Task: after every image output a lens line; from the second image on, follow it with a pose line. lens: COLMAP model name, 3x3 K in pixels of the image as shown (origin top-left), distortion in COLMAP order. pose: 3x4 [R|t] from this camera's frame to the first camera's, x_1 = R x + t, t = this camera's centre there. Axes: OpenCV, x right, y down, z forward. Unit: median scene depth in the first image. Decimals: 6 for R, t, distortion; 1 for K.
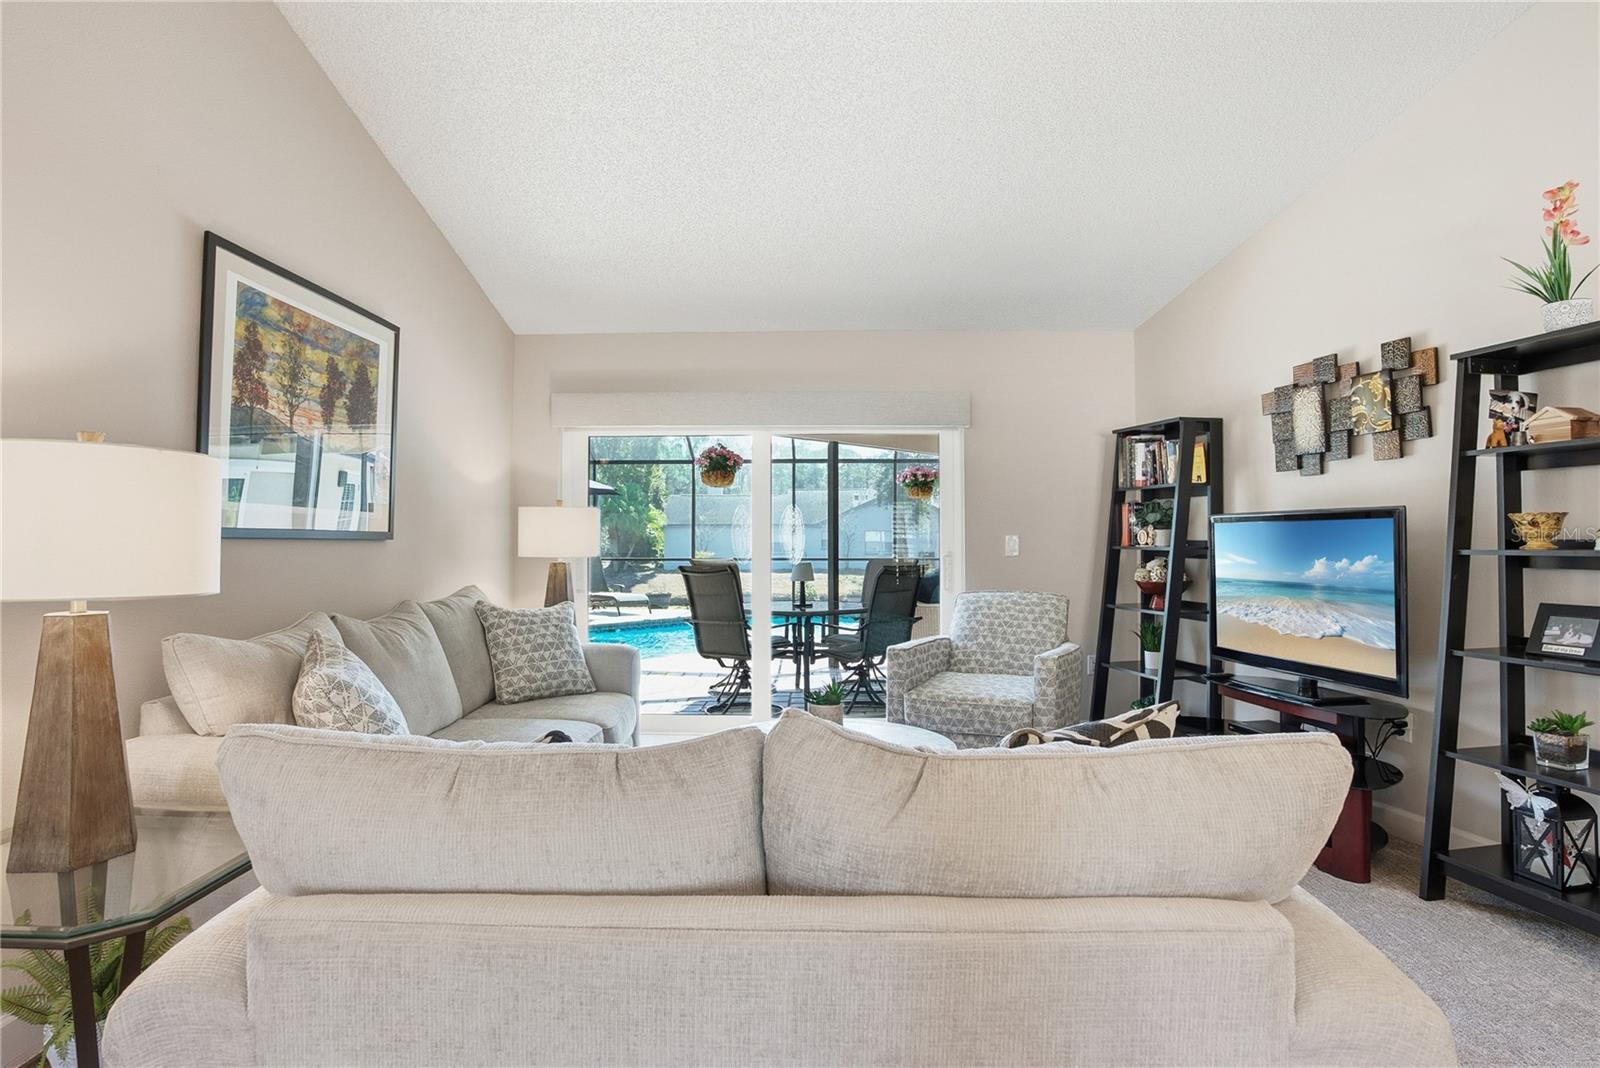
lens RADIAL K [[836.5, 0, 796.7], [0, 836.5, 525.9], [0, 0, 1]] dist [-0.055606, -0.000461]
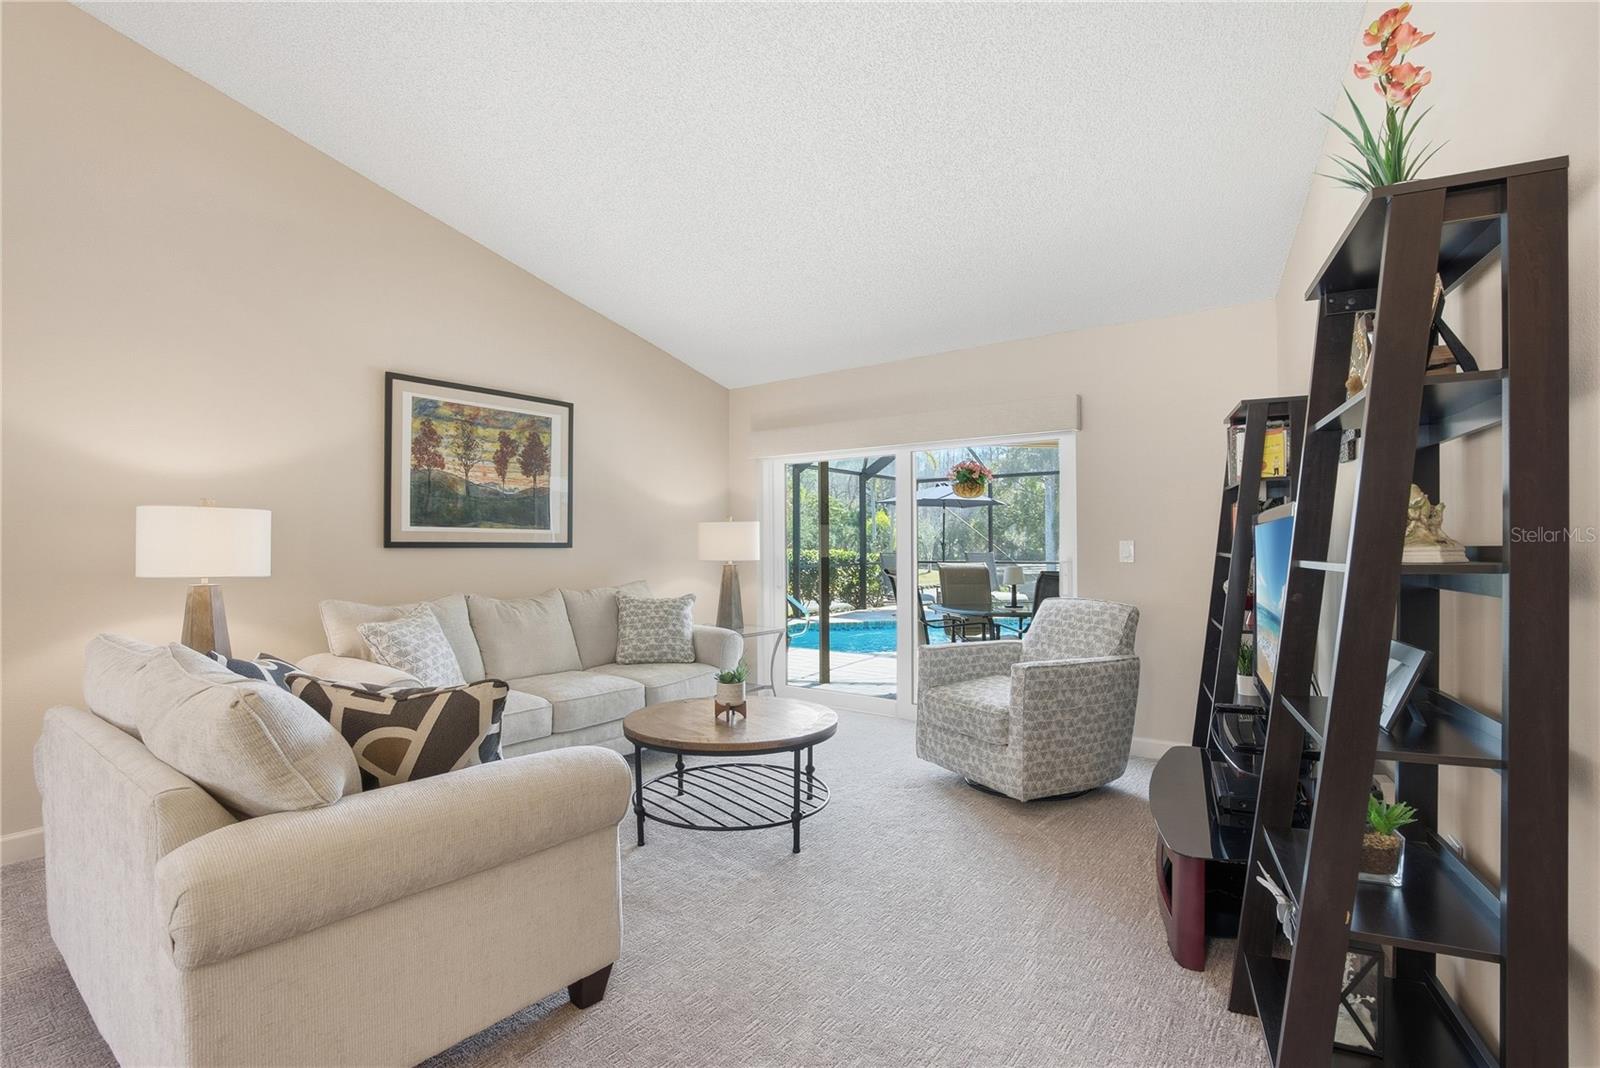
lens RADIAL K [[752.6, 0, 798.8], [0, 752.6, 545.0], [0, 0, 1]] dist [-0.062180, 0.019763]
pose [[0.817018, -0.004641, -0.576594, 0.697078], [0.013987, 0.999833, 0.011771, 0.002004], [0.576443, -0.017682, 0.816946, 0.155907]]
